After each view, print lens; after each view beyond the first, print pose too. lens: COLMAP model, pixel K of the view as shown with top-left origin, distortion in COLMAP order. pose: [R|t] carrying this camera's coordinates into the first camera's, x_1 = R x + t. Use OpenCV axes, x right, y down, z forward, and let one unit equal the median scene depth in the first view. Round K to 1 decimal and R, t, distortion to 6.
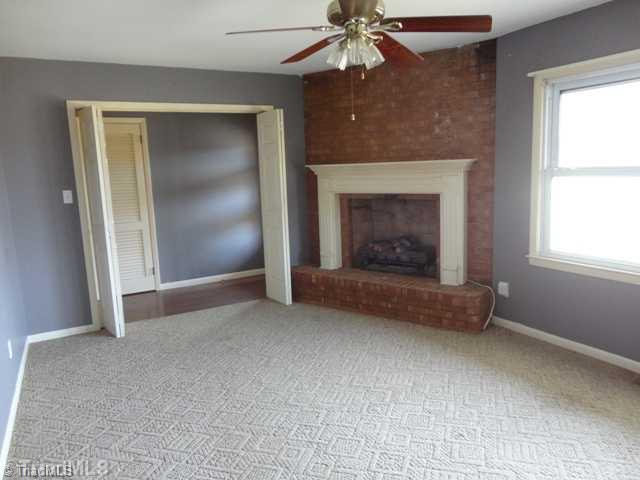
lens RADIAL K [[474.8, 0, 320.0], [0, 474.8, 240.0], [0, 0, 1]] dist [-0.008451, 0.001918]
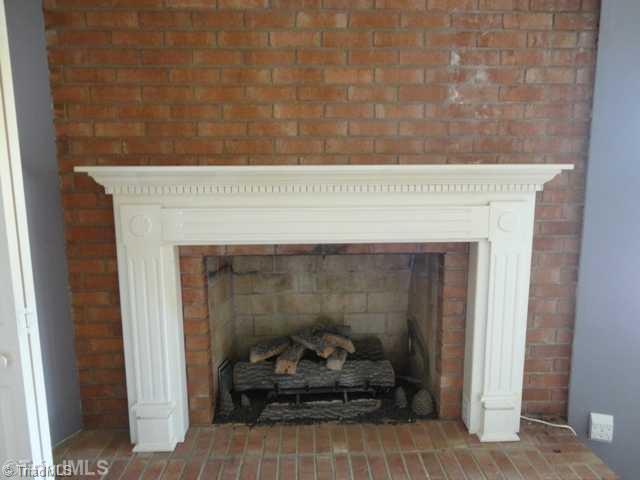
lens RADIAL K [[474.8, 0, 320.0], [0, 474.8, 240.0], [0, 0, 1]] dist [-0.008451, 0.001918]
pose [[0.764447, -0.070822, 0.640785, -0.124036], [0.075213, 0.996958, 0.020459, -0.108412], [-0.640285, 0.032555, 0.767448, 0.691688]]
